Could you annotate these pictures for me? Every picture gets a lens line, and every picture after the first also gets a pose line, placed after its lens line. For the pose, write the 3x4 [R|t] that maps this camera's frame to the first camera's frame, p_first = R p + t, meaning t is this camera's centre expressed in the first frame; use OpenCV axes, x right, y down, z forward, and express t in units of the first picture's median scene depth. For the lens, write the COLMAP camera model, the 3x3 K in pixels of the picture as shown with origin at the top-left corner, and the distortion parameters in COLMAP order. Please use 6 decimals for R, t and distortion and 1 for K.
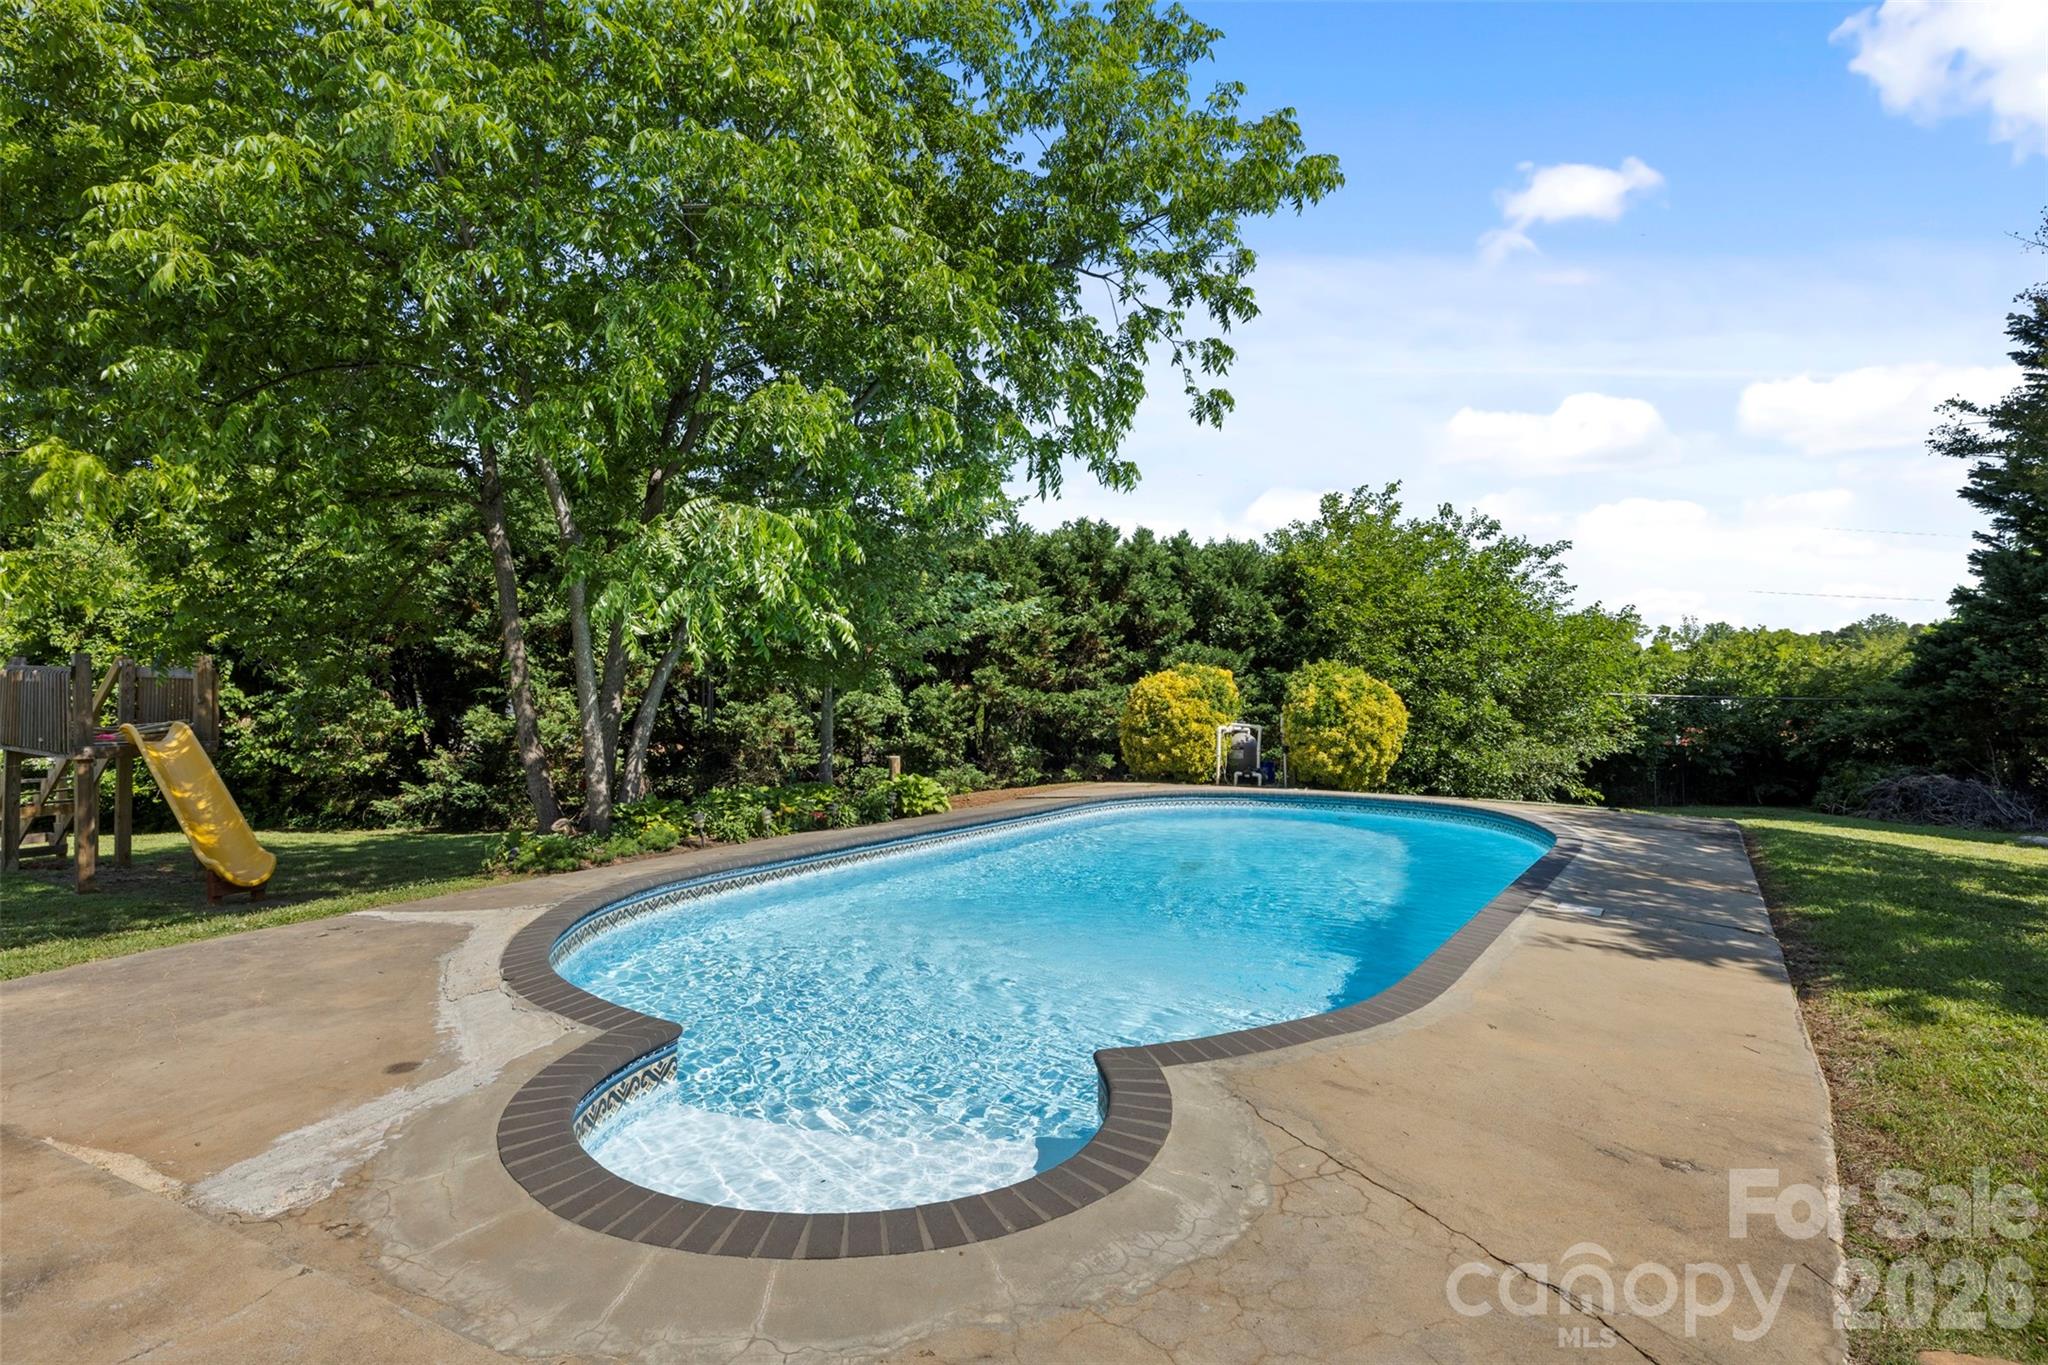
lens RADIAL K [[1051.1, 0, 1025.5], [0, 1051.1, 676.3], [0, 0, 1]] dist [0.001749, 0.000170]
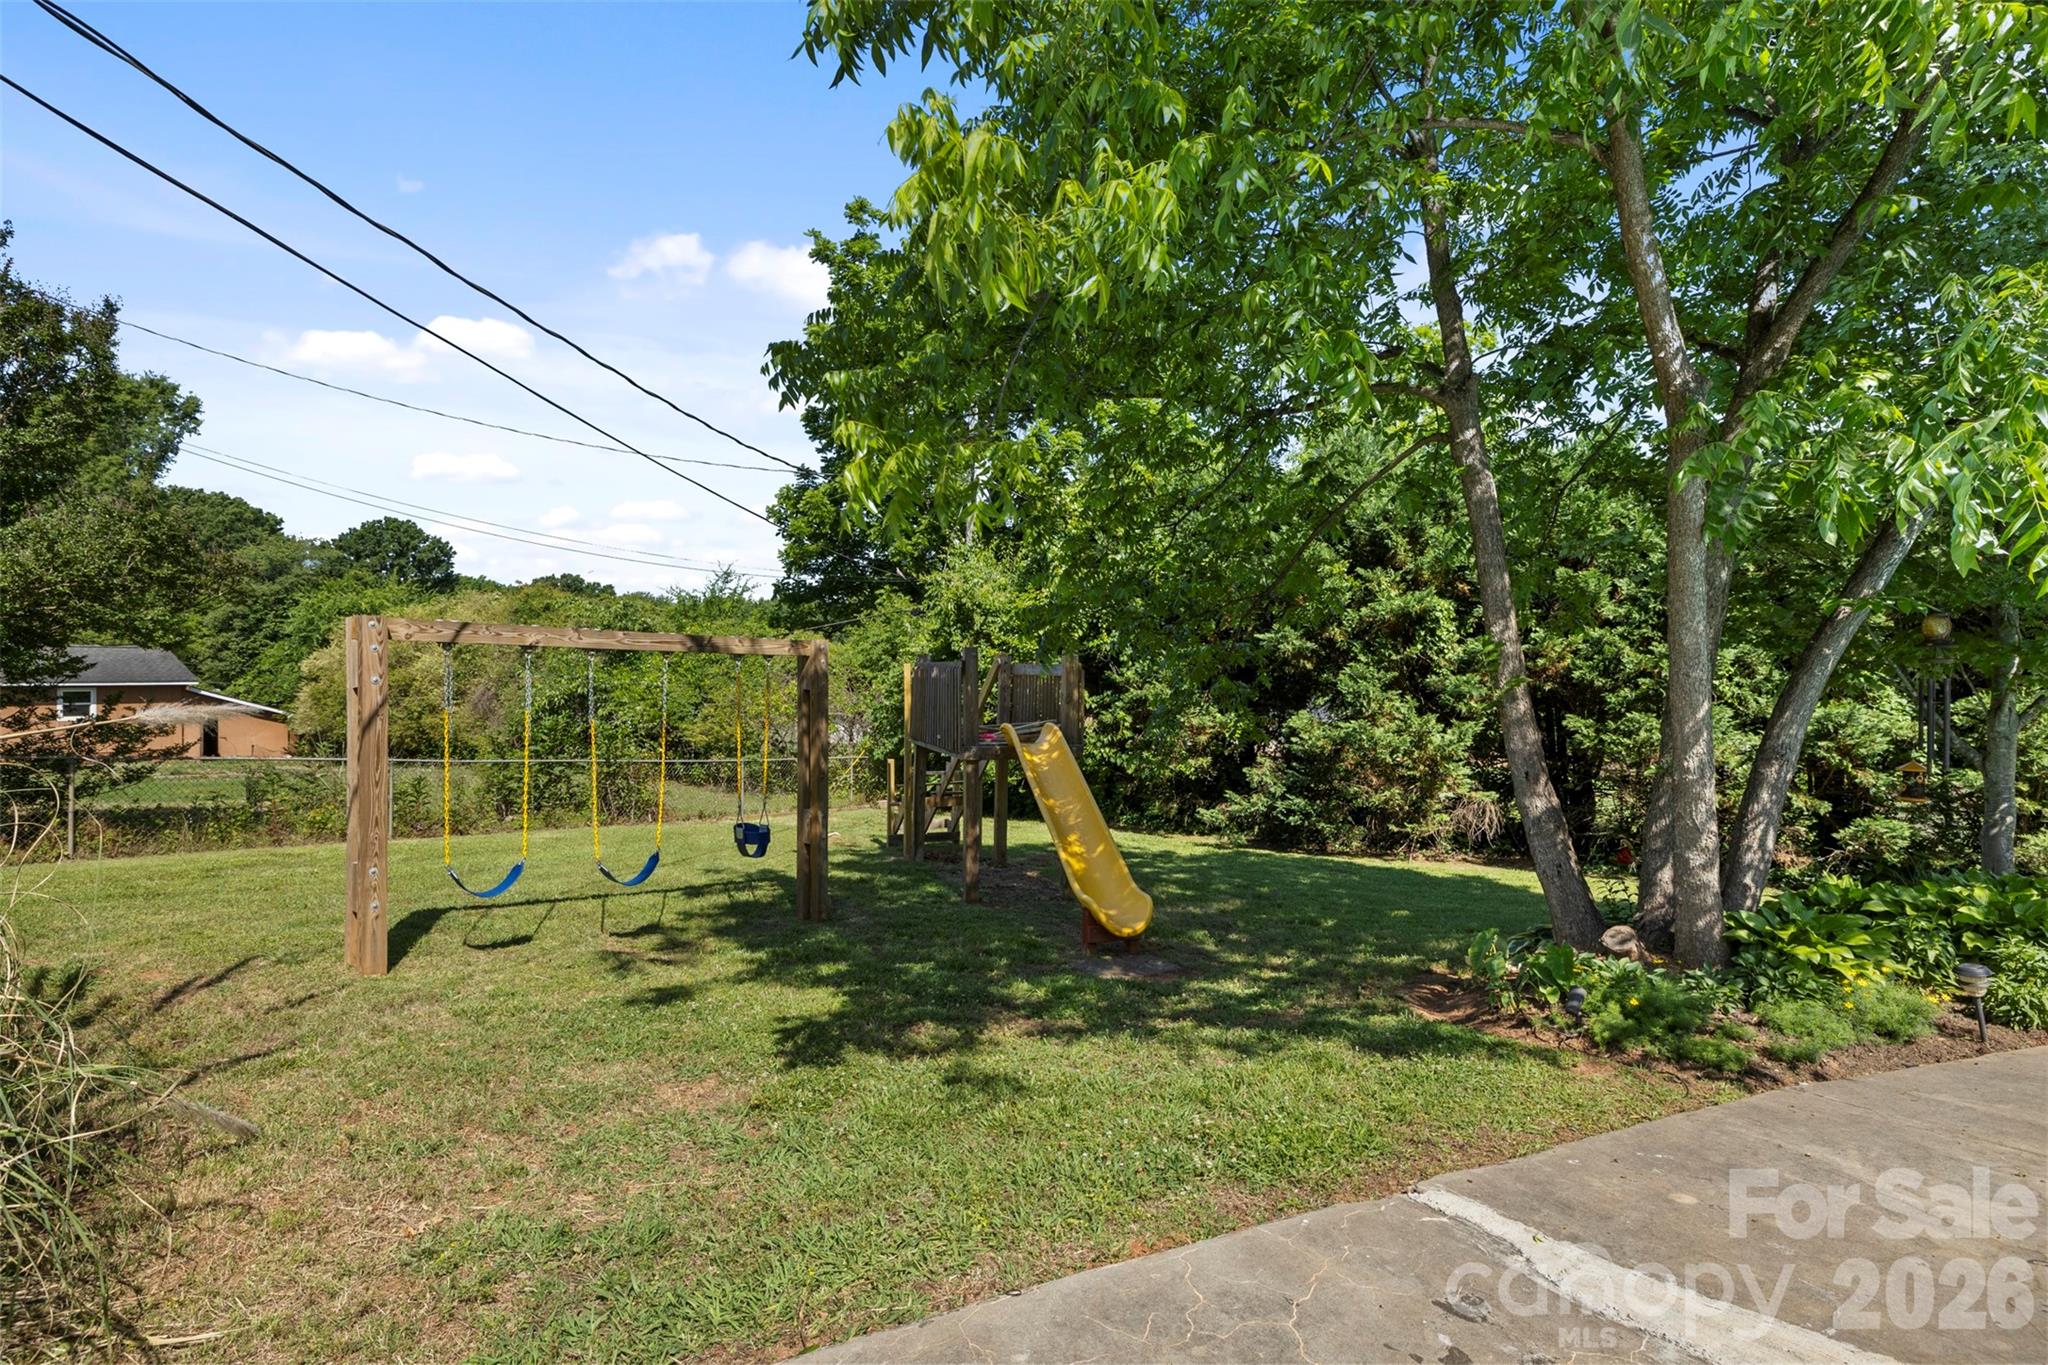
lens RADIAL K [[1002.9, 0, 1023.7], [0, 1002.9, 682.3], [0, 0, 1]] dist [0.000329, -0.000005]
pose [[0.777294, 0.005090, -0.629117, -0.172566], [-0.005861, 0.999982, 0.000848, 0.004992], [0.629110, 0.003028, 0.777310, 0.194699]]
